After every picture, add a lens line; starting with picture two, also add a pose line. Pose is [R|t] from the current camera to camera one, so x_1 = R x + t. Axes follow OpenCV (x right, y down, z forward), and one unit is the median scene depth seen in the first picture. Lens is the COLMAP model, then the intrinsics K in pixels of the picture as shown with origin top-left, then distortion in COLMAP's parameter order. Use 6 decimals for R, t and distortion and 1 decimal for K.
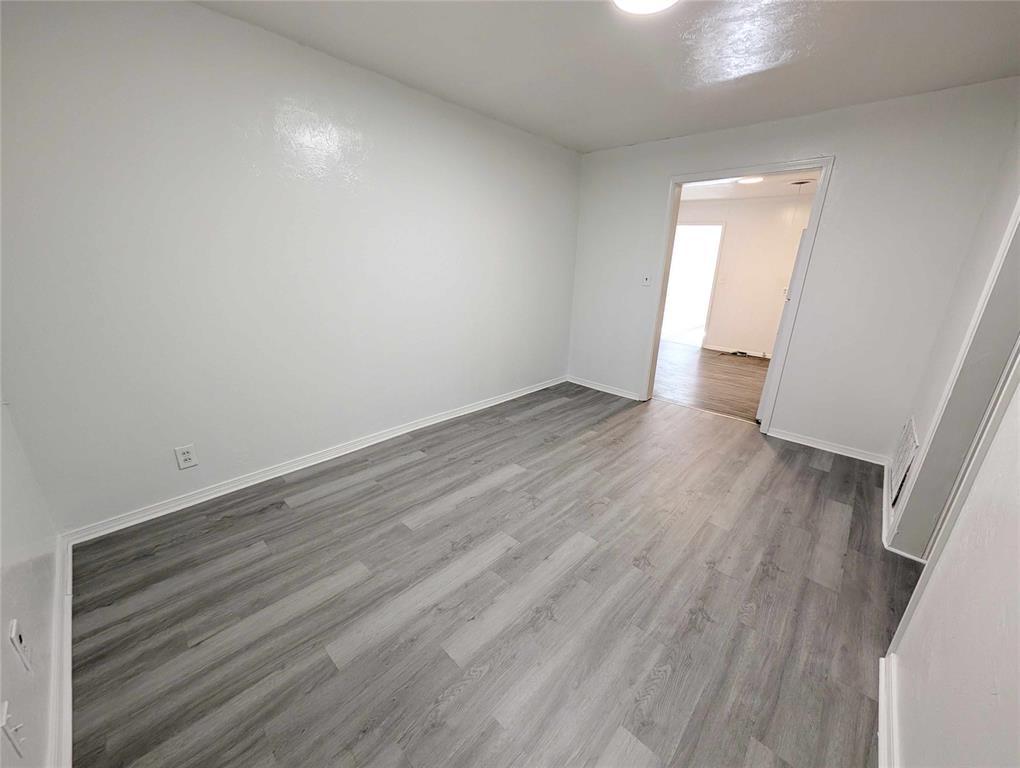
lens RADIAL K [[384.1, 0, 510.7], [0, 384.1, 386.6], [0, 0, 1]] dist [0.001347, 0.000136]
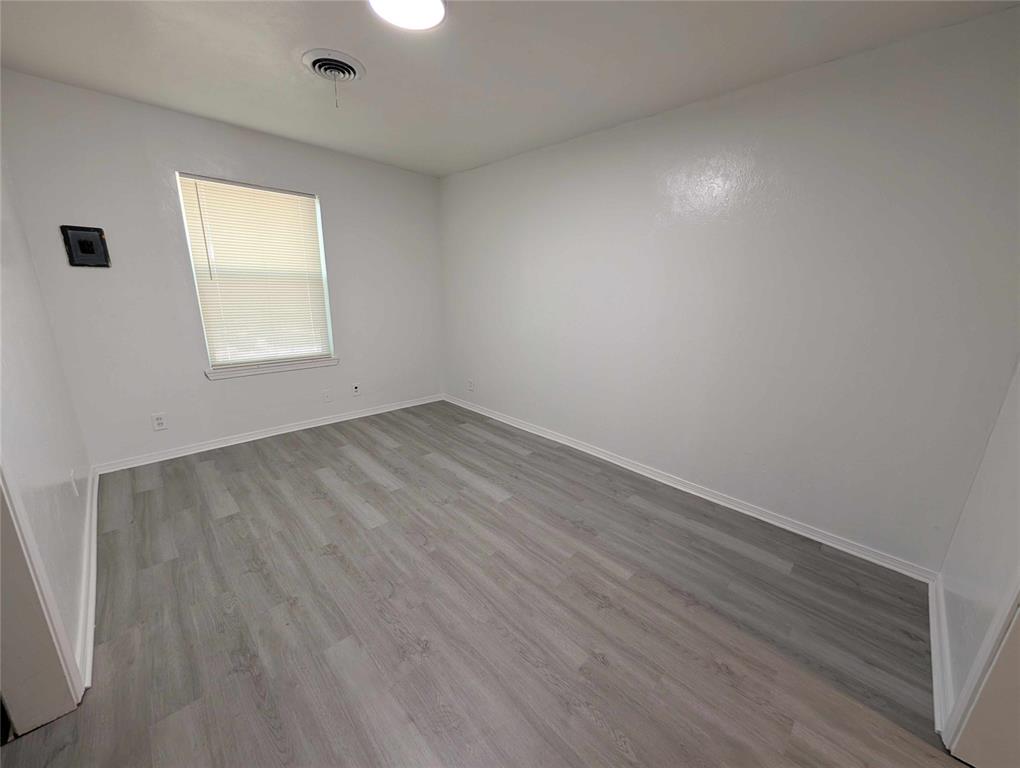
lens RADIAL K [[384.1, 0, 507.9], [0, 384.1, 388.4], [0, 0, 1]] dist [0.001347, 0.000136]
pose [[-0.040143, 0.227592, -0.972929, 1.170629], [-0.330465, 0.915894, 0.227885, -0.338117], [0.942964, 0.330667, 0.038444, 1.182978]]
